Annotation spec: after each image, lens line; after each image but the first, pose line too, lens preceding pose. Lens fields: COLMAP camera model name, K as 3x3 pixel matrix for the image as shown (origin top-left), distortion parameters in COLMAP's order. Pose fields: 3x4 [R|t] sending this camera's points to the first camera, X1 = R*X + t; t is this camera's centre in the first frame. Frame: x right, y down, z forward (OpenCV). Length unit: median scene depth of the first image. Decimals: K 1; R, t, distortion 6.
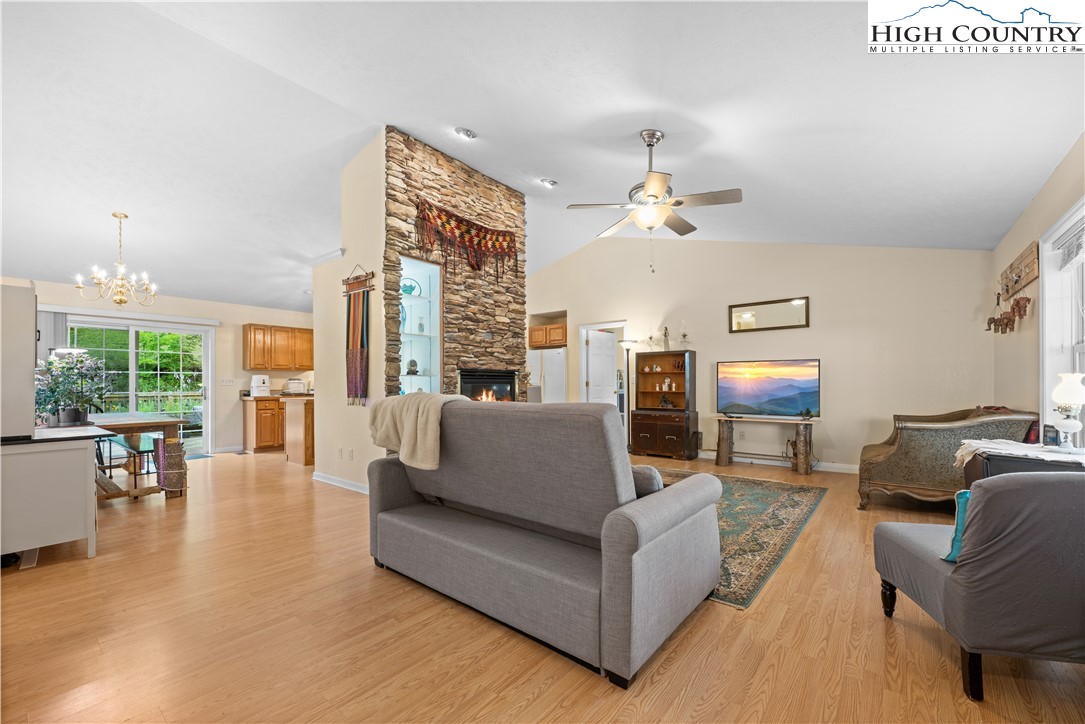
lens RADIAL K [[436.1, 0, 514.5], [0, 436.1, 386.6], [0, 0, 1]] dist [-0.000716, 0.000030]
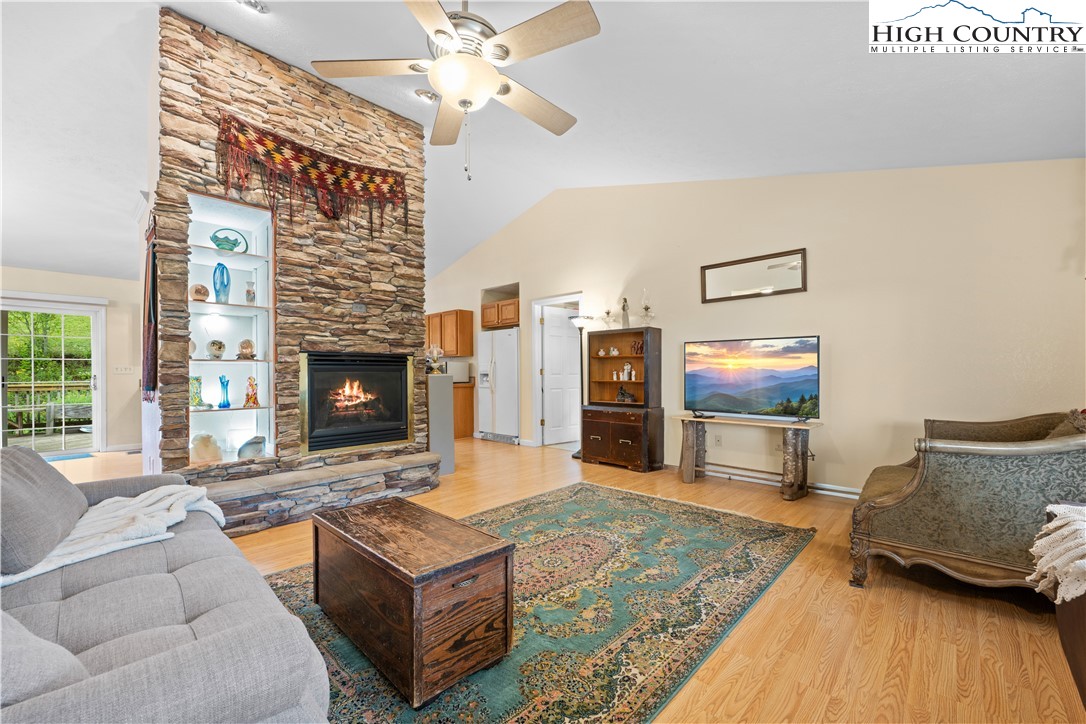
lens RADIAL K [[436.5, 0, 519.5], [0, 436.5, 376.3], [0, 0, 1]] dist [-0.000716, 0.000030]
pose [[0.997277, -0.000533, -0.073747, 0.266276], [0.000750, 0.999995, 0.002910, -0.000647], [0.073746, -0.002958, 0.997273, 0.262331]]
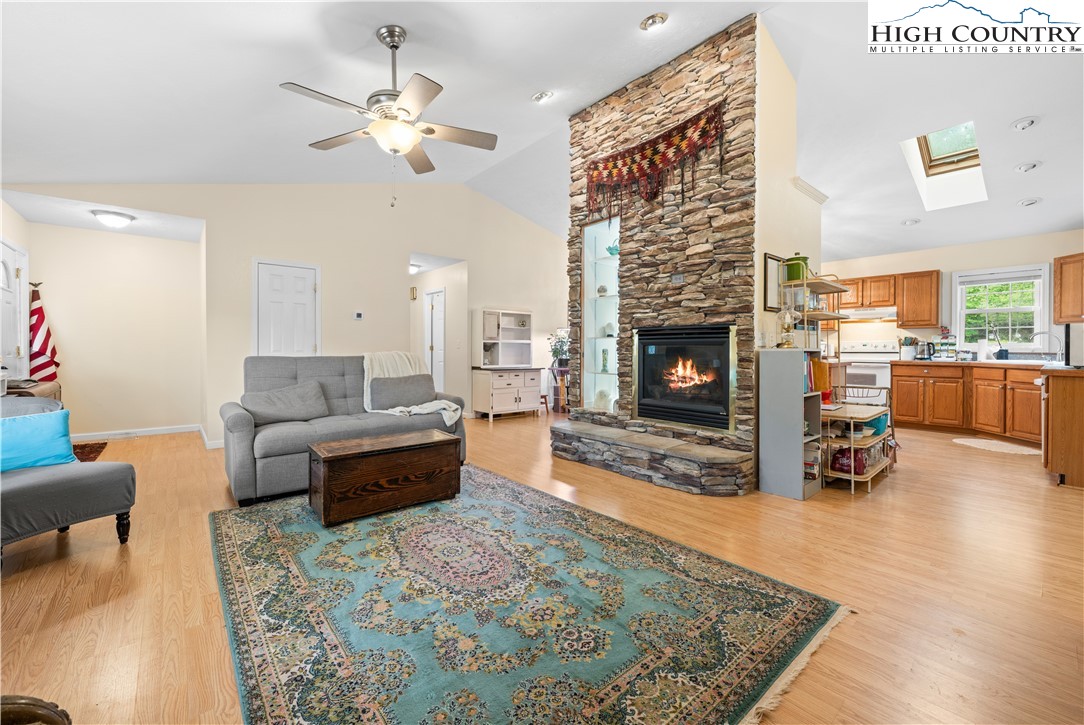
lens RADIAL K [[435.7, 0, 550.4], [0, 435.7, 355.1], [0, 0, 1]] dist [-0.000716, 0.000030]
pose [[-0.136448, 0.020987, -0.990425, 0.671438], [-0.003027, 0.999762, 0.021602, -0.005591], [0.990643, 0.005946, -0.136352, 0.872170]]
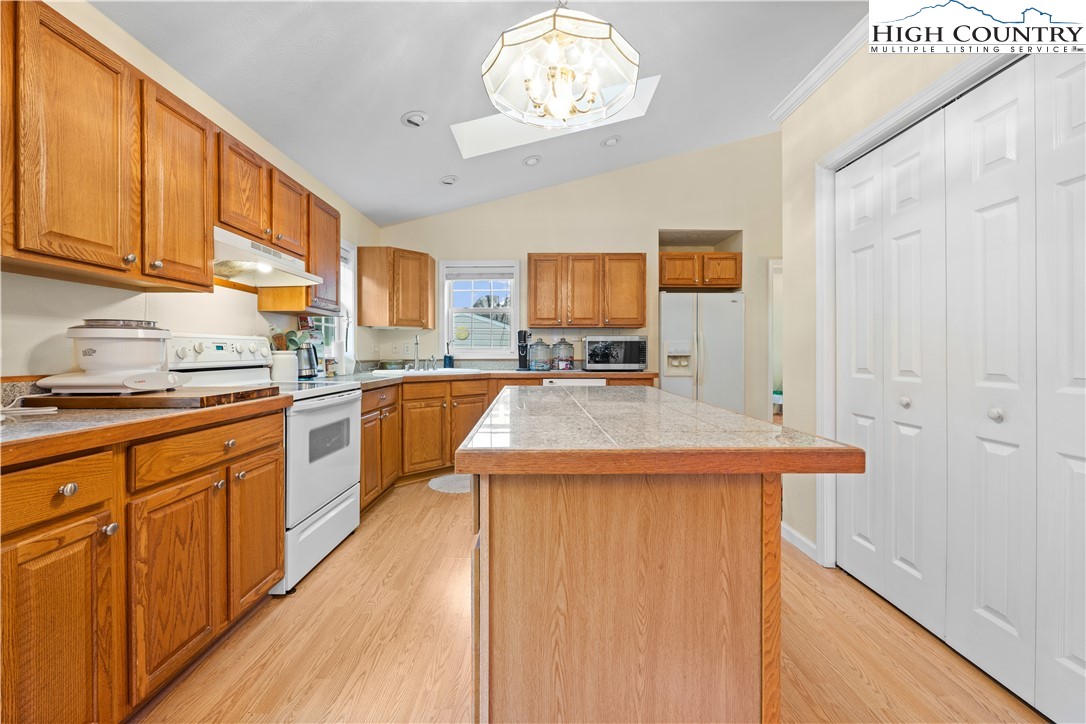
lens RADIAL K [[436.5, 0, 545.1], [0, 436.5, 356.8], [0, 0, 1]] dist [-0.000716, 0.000030]
pose [[0.761143, -0.001874, 0.648582, -0.726256], [-0.000528, 0.999994, 0.003508, -0.002564], [-0.648584, -0.003012, 0.761137, 1.053121]]
